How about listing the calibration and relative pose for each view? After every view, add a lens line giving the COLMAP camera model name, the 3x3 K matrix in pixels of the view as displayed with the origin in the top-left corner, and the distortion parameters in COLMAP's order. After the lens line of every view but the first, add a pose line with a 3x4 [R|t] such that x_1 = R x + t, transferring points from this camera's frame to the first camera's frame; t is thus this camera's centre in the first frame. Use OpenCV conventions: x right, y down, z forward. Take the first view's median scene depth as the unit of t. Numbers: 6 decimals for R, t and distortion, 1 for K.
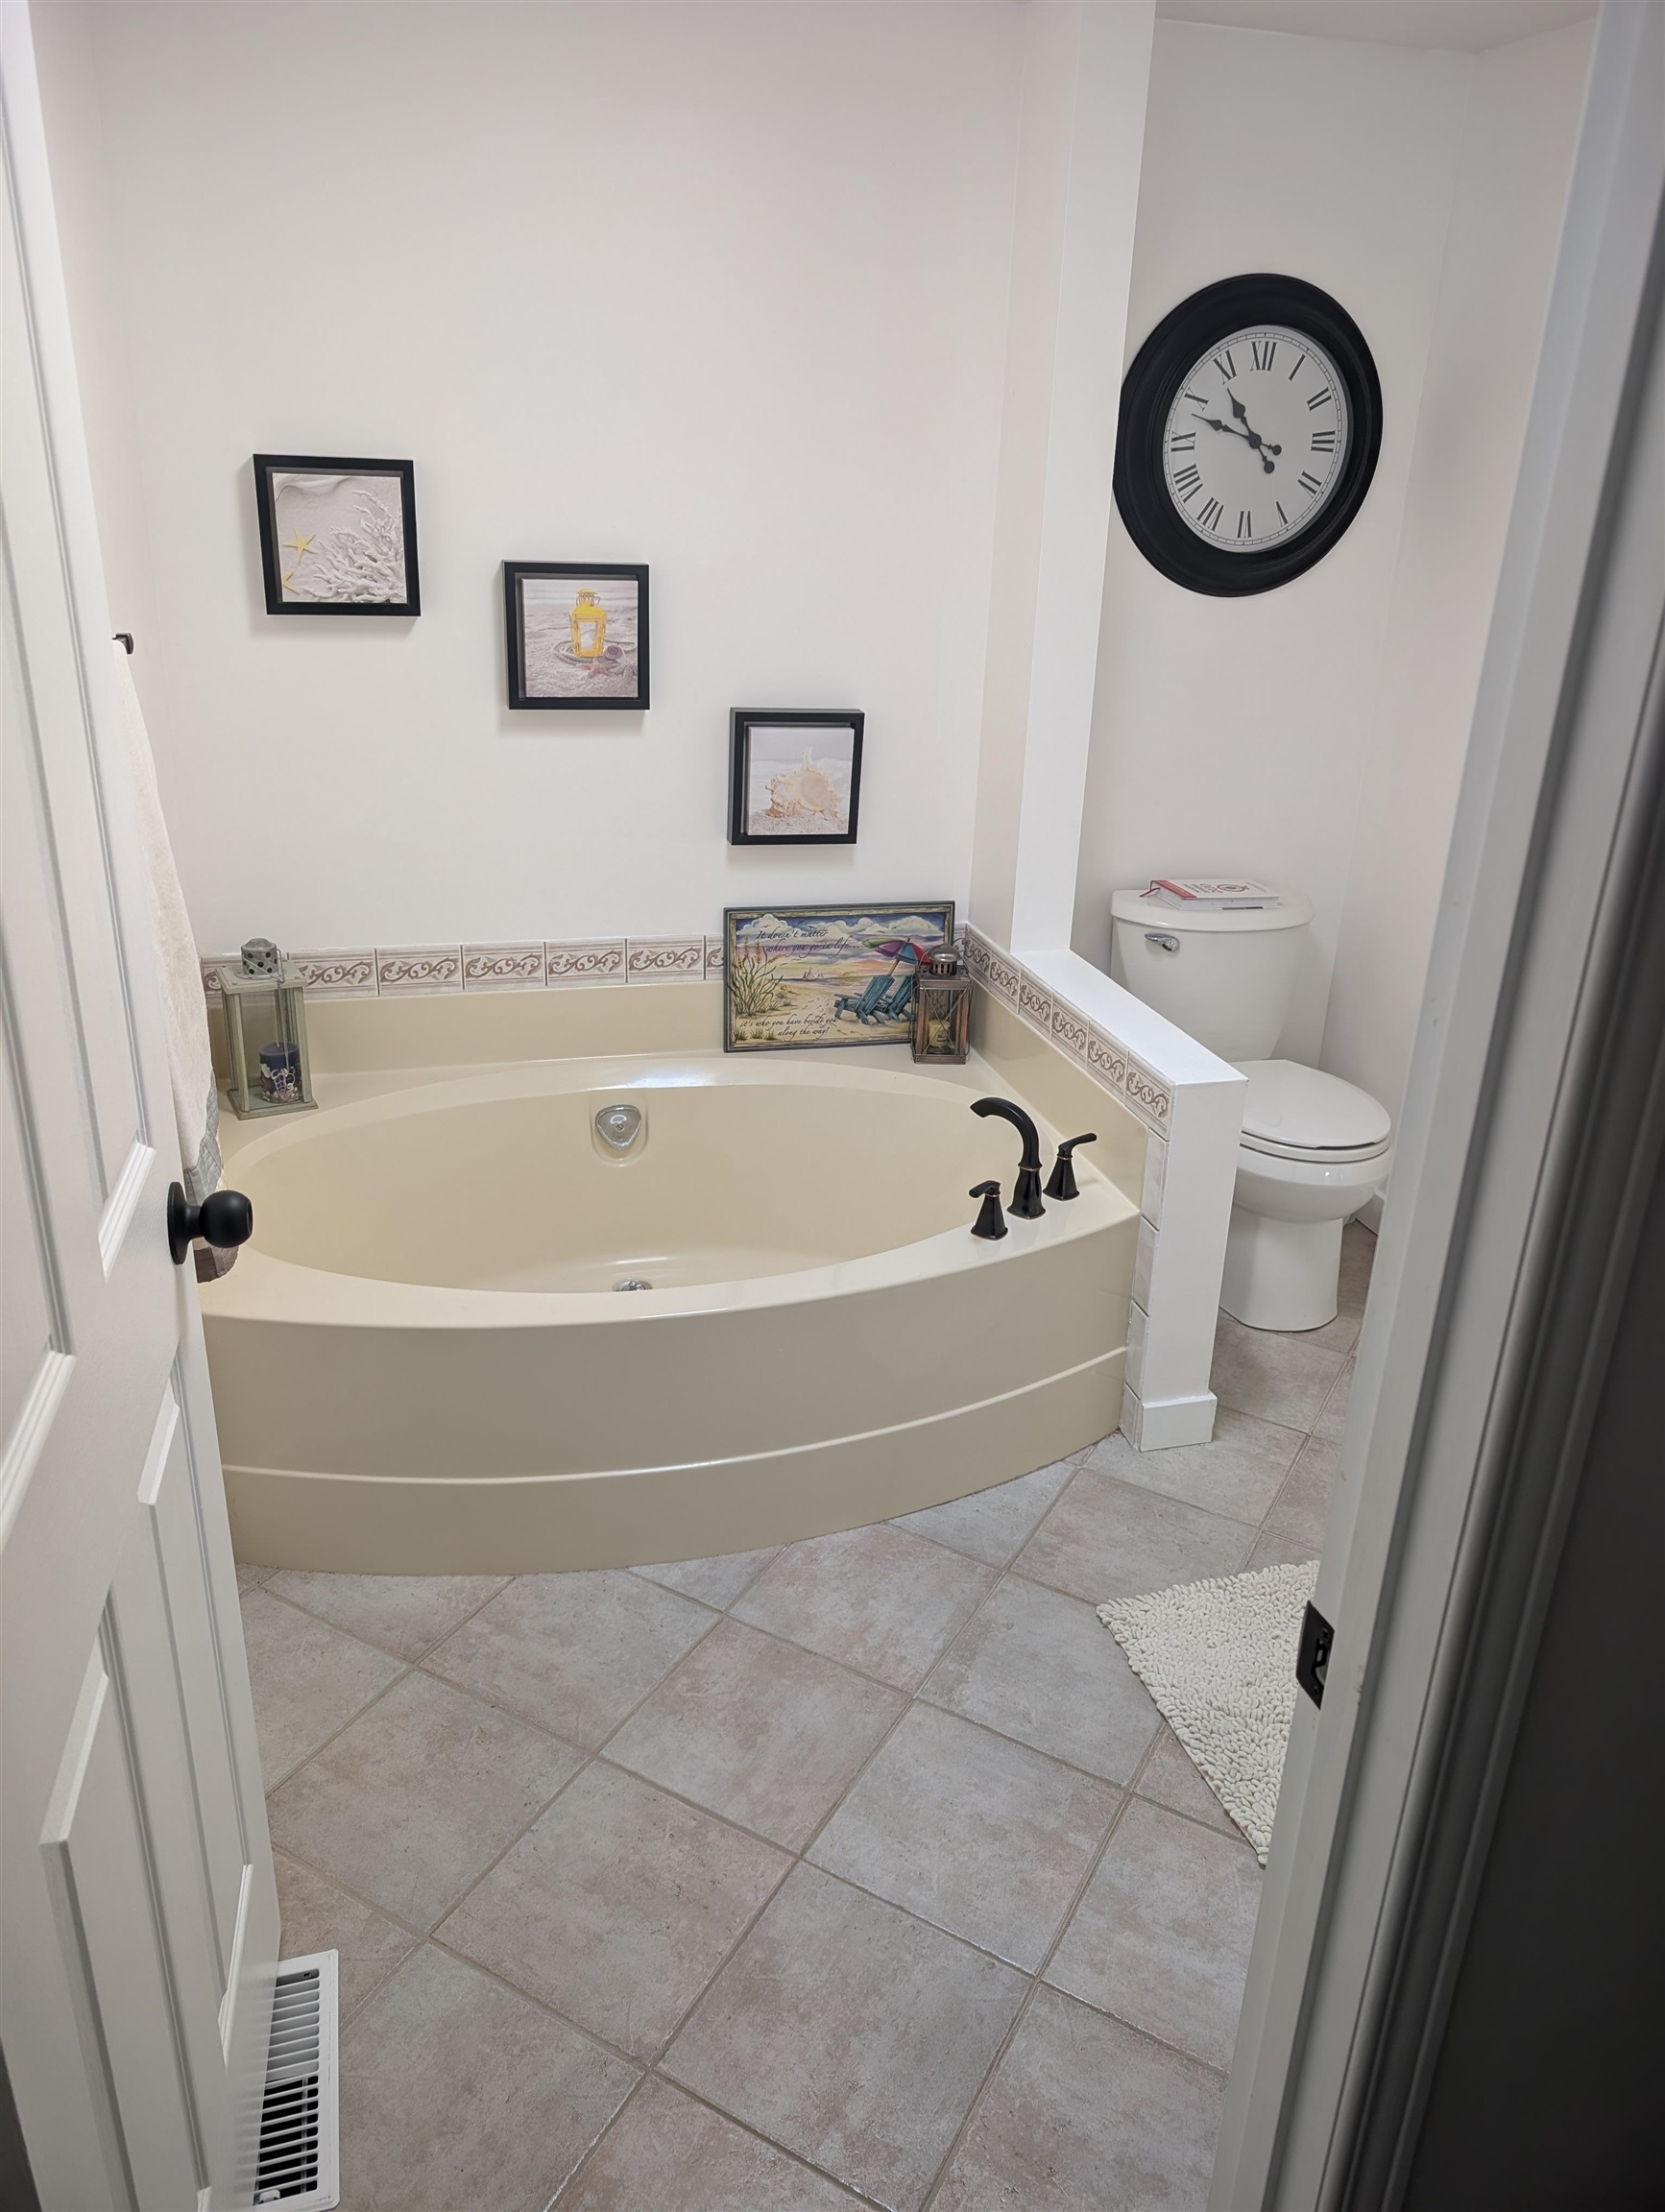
lens RADIAL K [[1581.8, 0, 840.9], [0, 1581.8, 1098.8], [0, 0, 1]] dist [0.012258, -0.009924]
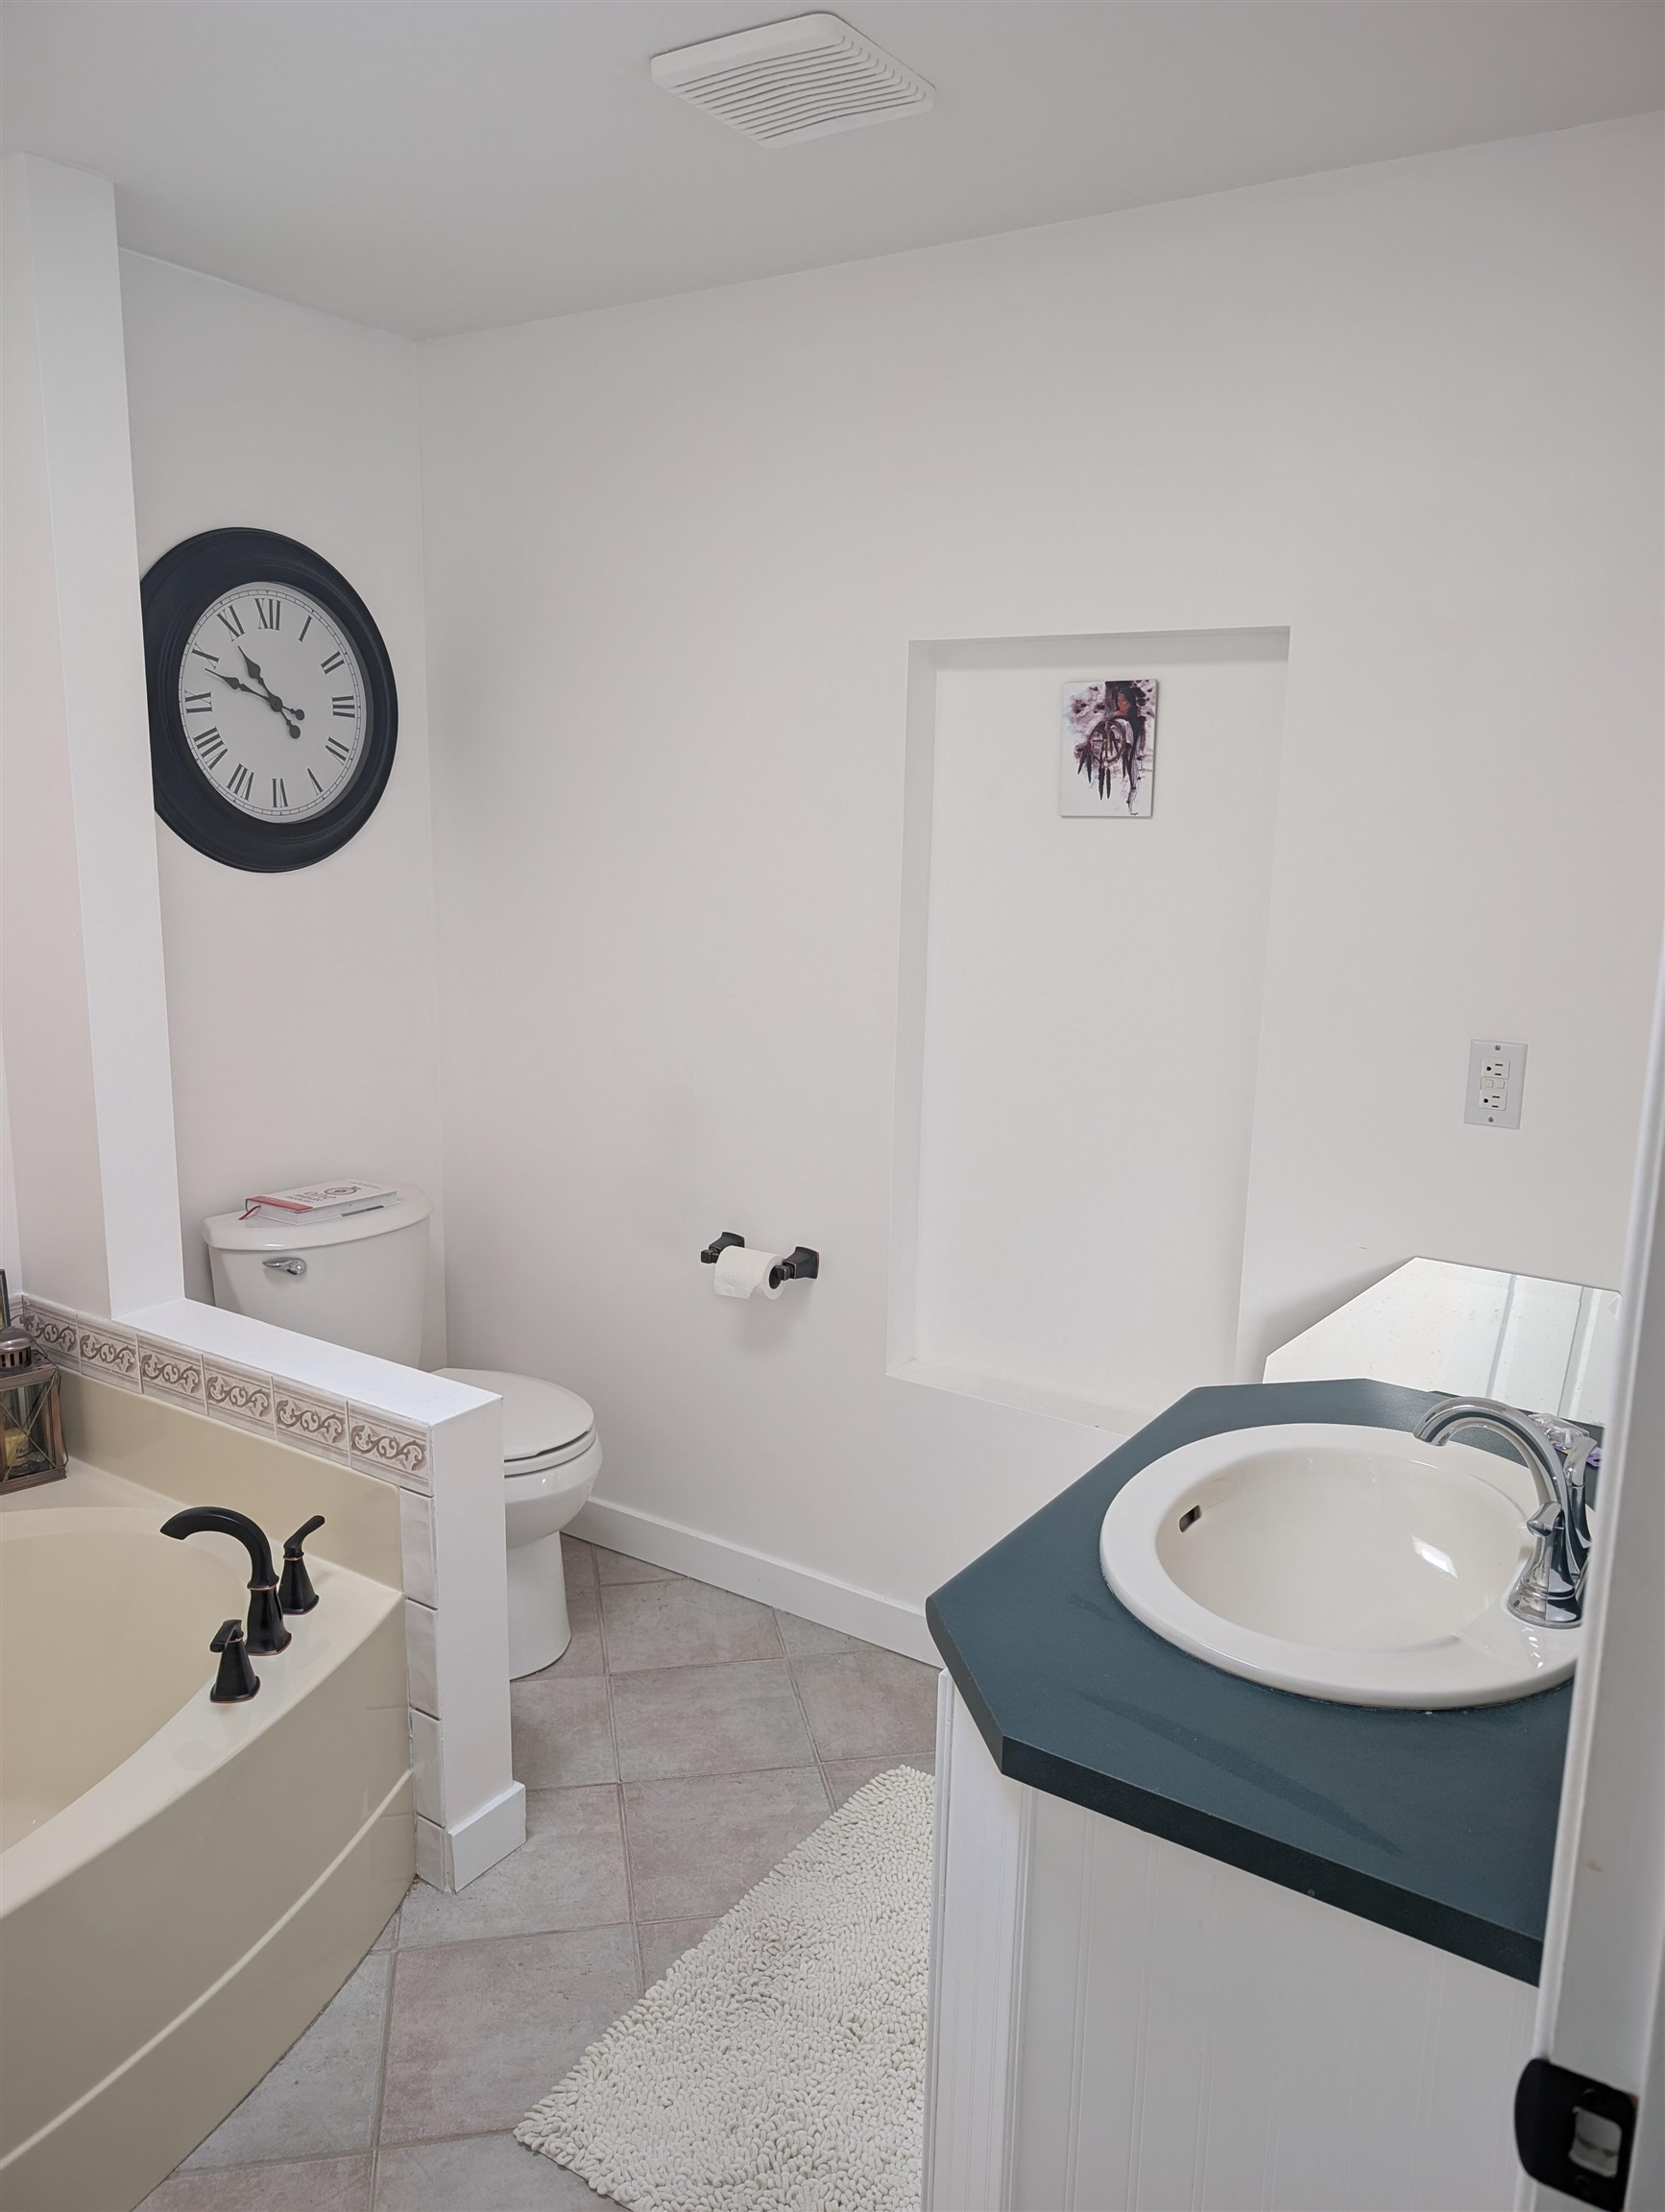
lens RADIAL K [[1581.8, 0, 825.3], [0, 1581.8, 1118.3], [0, 0, 1]] dist [0.012258, -0.009924]
pose [[0.759246, -0.143691, 0.634743, -0.109204], [0.250909, 0.964551, -0.081773, -0.036914], [-0.600492, 0.221348, 0.768384, 0.177610]]
